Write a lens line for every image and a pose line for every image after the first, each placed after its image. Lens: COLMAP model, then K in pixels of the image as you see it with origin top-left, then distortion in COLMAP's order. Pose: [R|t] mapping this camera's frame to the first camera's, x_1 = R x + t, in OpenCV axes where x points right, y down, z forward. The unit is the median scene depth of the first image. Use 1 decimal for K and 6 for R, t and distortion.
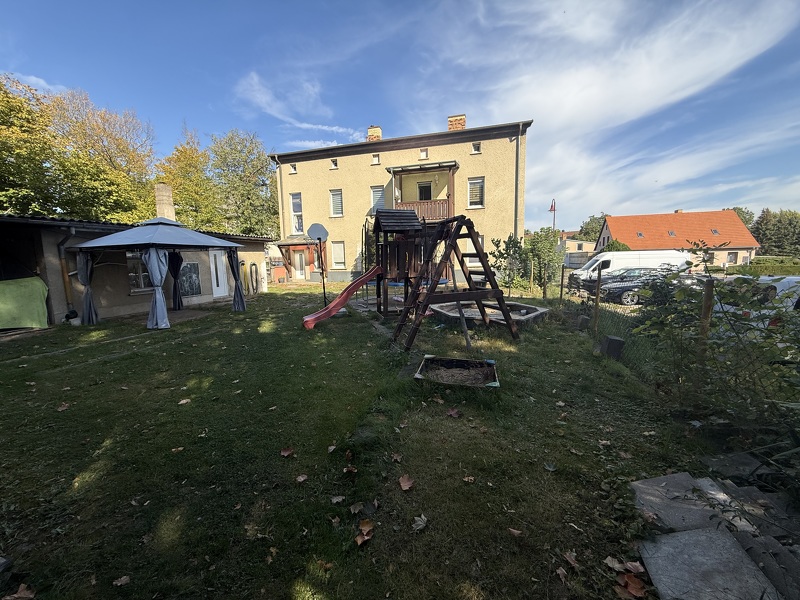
lens RADIAL K [[317.6, 0, 399.3], [0, 317.6, 300.1], [0, 0, 1]] dist [0.000067, -0.000187]
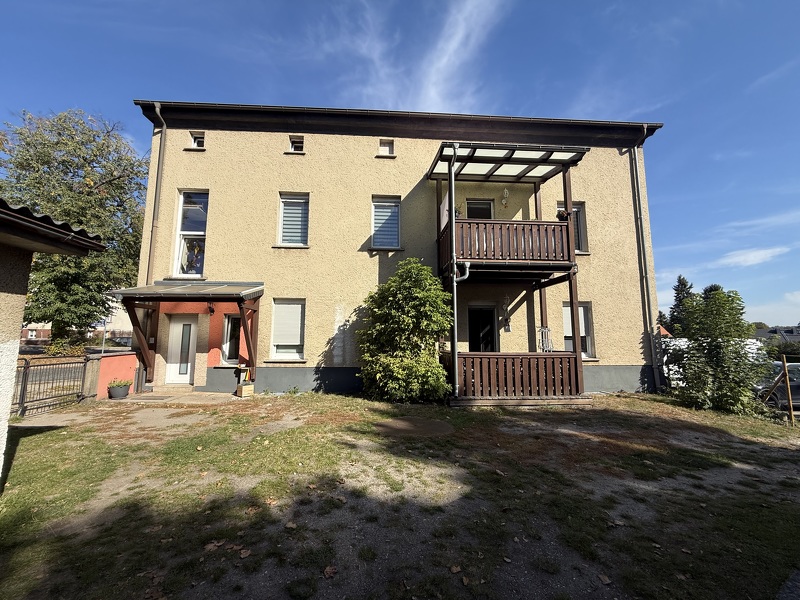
lens RADIAL K [[317.6, 0, 400.1], [0, 317.6, 301.8], [0, 0, 1]] dist [0.000067, -0.000187]
pose [[0.943217, 0.063869, 0.325980, -0.187797], [0.018071, 0.970022, -0.242345, -0.067818], [-0.331687, 0.234475, 0.913786, 0.526951]]
